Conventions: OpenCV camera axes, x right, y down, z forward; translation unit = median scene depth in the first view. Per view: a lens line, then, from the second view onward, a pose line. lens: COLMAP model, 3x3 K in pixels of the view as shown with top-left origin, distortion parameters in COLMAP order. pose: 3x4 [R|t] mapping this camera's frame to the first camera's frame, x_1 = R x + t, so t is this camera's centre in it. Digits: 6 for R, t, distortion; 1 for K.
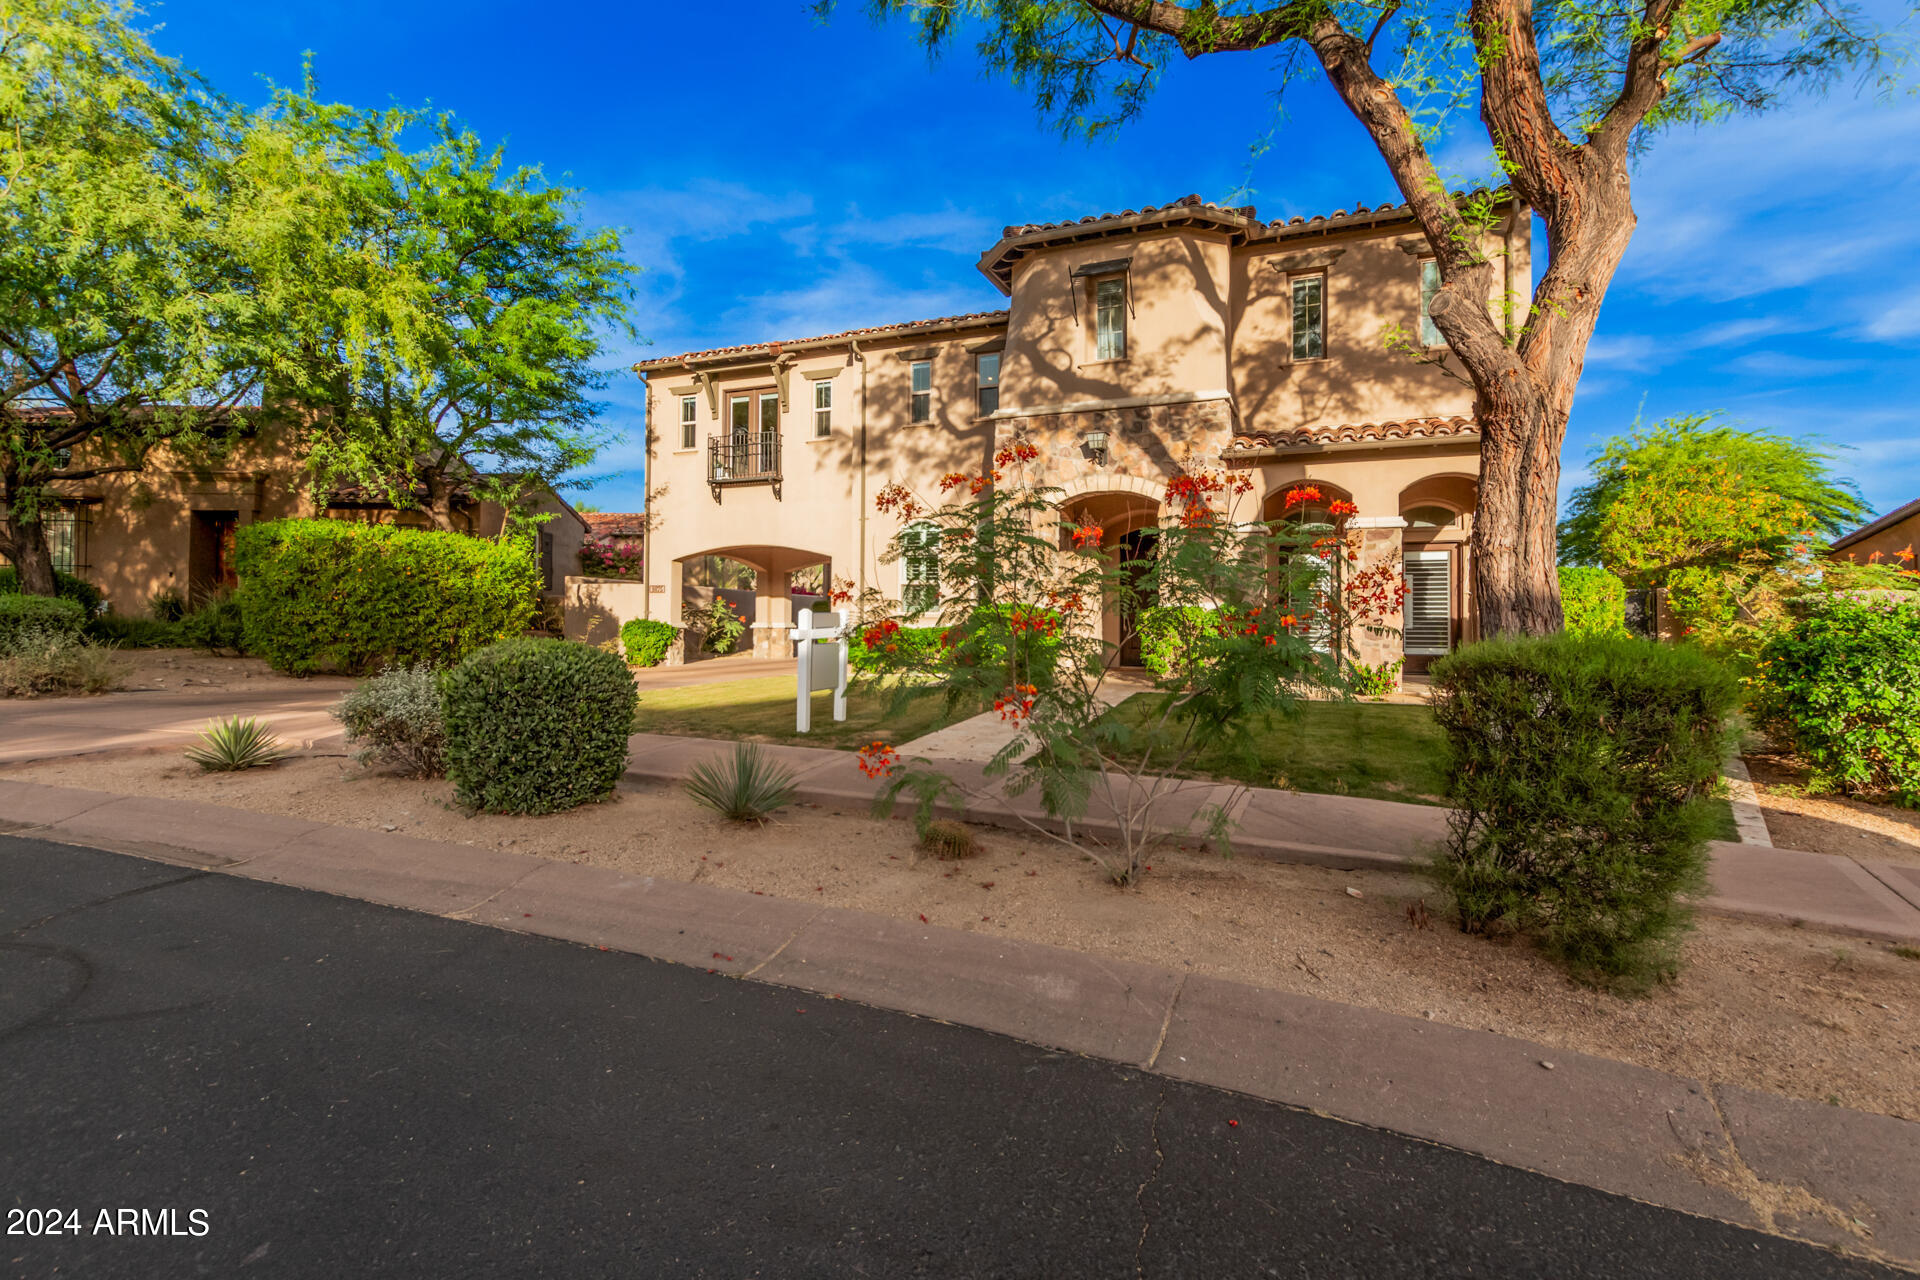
lens RADIAL K [[892.2, 0, 963.2], [0, 892.2, 623.2], [0, 0, 1]] dist [0.001756, 0.000268]
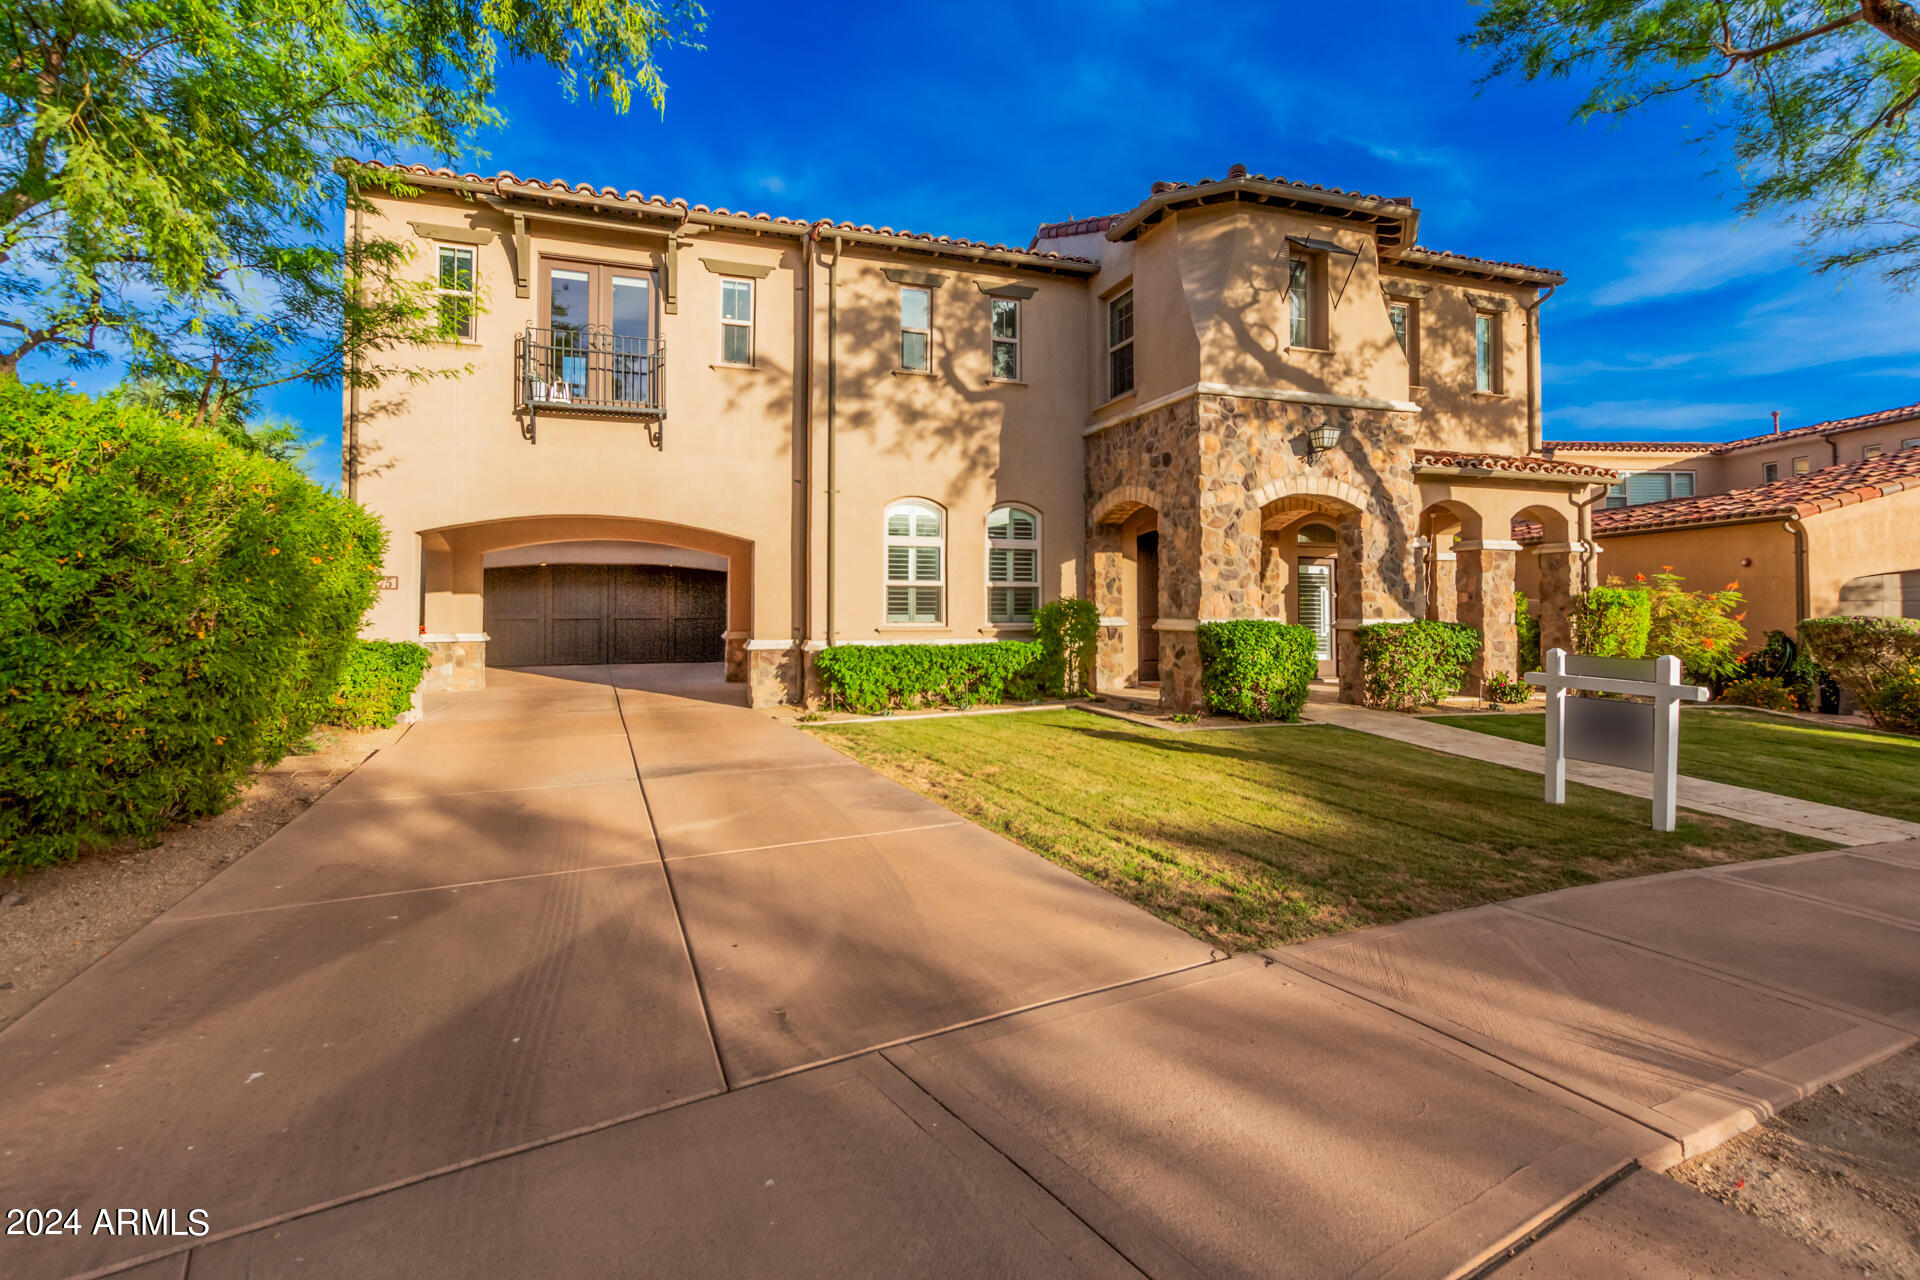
lens RADIAL K [[898.3, 0, 966.9], [0, 898.3, 605.9], [0, 0, 1]] dist [0.011468, -0.000014]
pose [[0.744980, -0.004163, 0.667074, -0.680590], [0.003254, 0.999991, 0.002606, -0.037864], [-0.667079, 0.000229, 0.744987, 0.533454]]
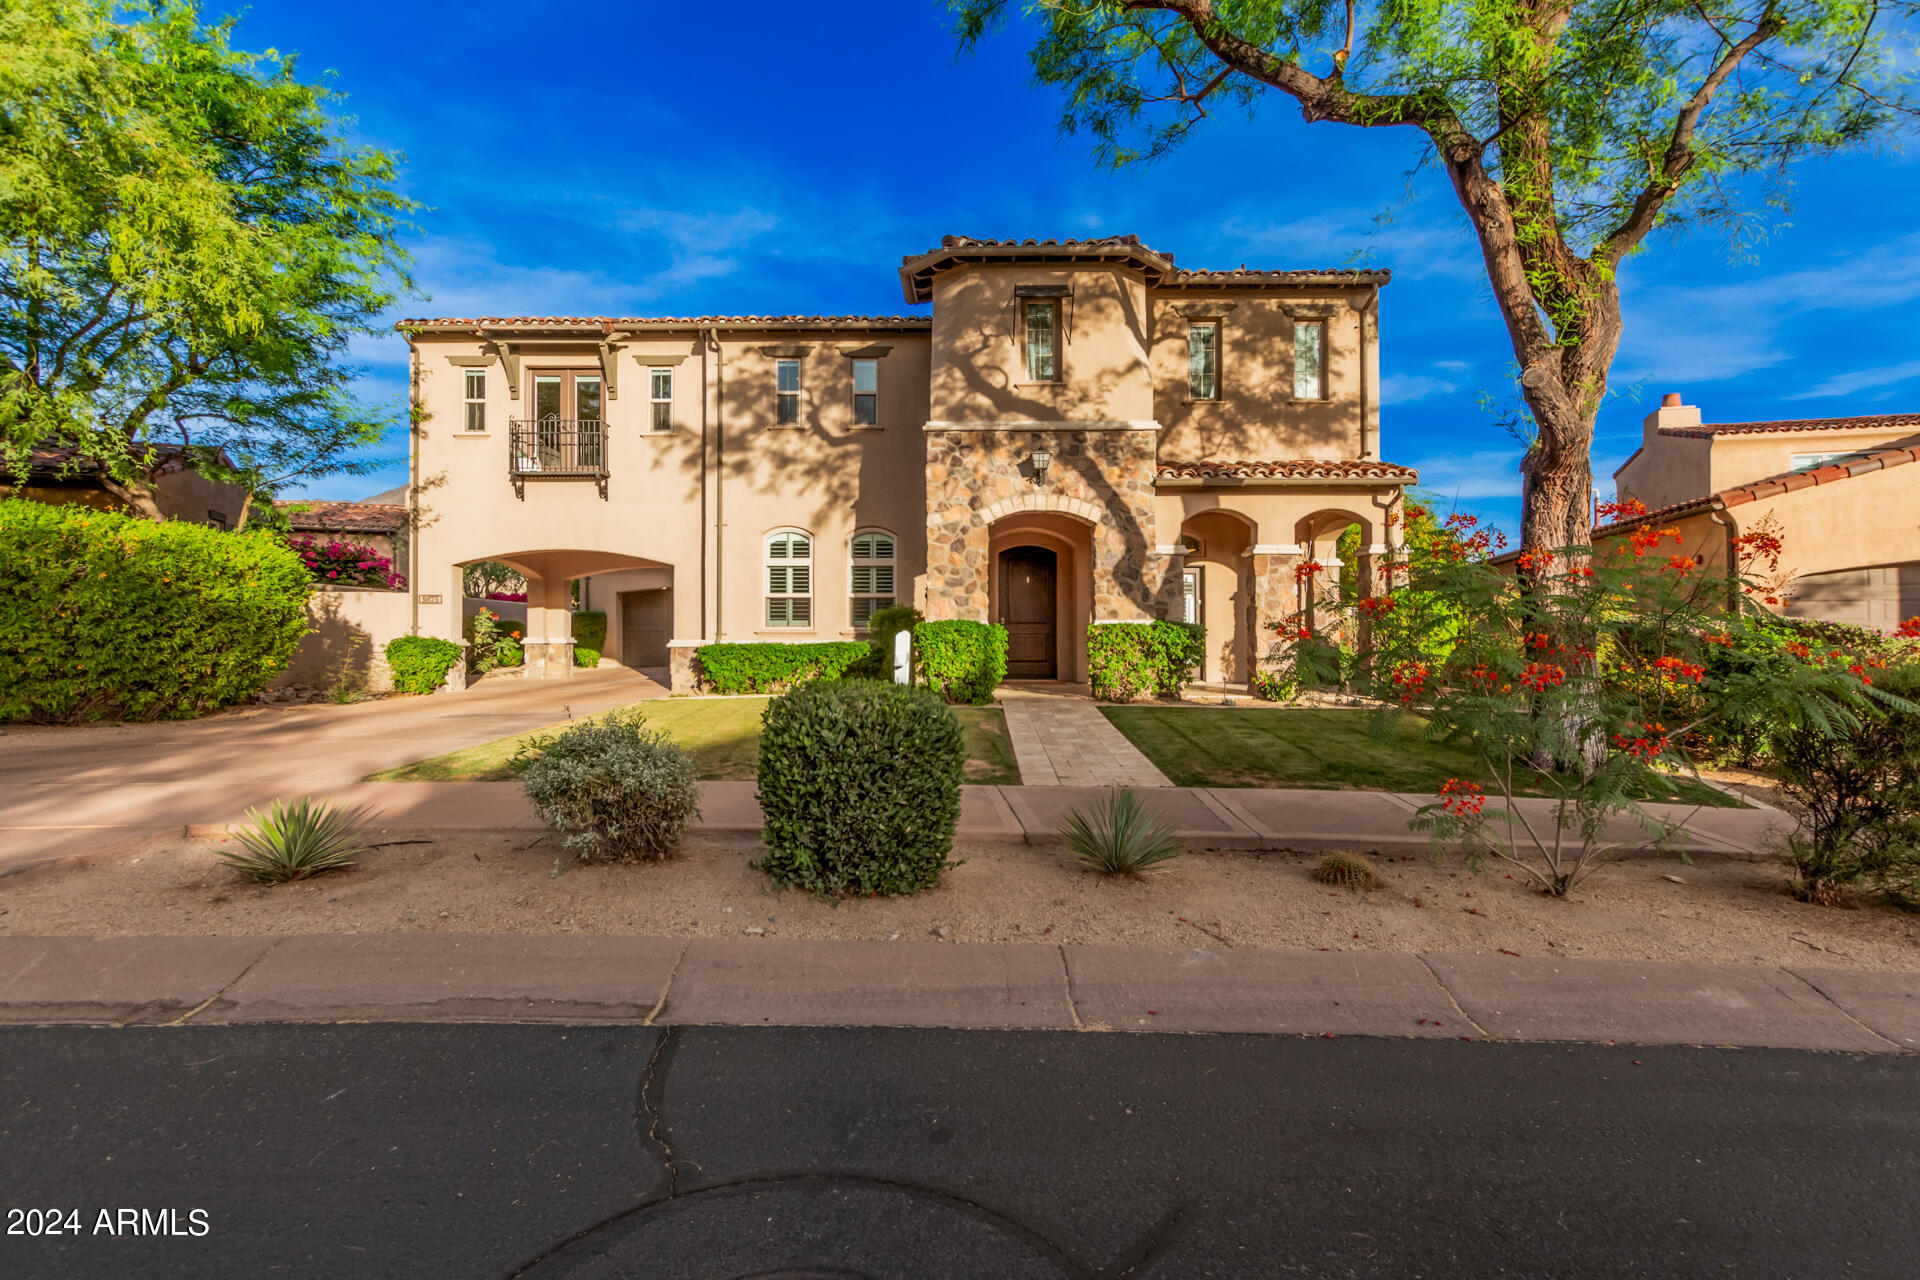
lens RADIAL K [[885.5, 0, 969.4], [0, 885.5, 638.6], [0, 0, 1]] dist [0.006742, -0.000695]
pose [[0.927976, -0.009659, 0.372515, -0.287361], [0.005960, 0.999921, 0.011080, -0.012563], [-0.372593, -0.008062, 0.927960, 0.083126]]
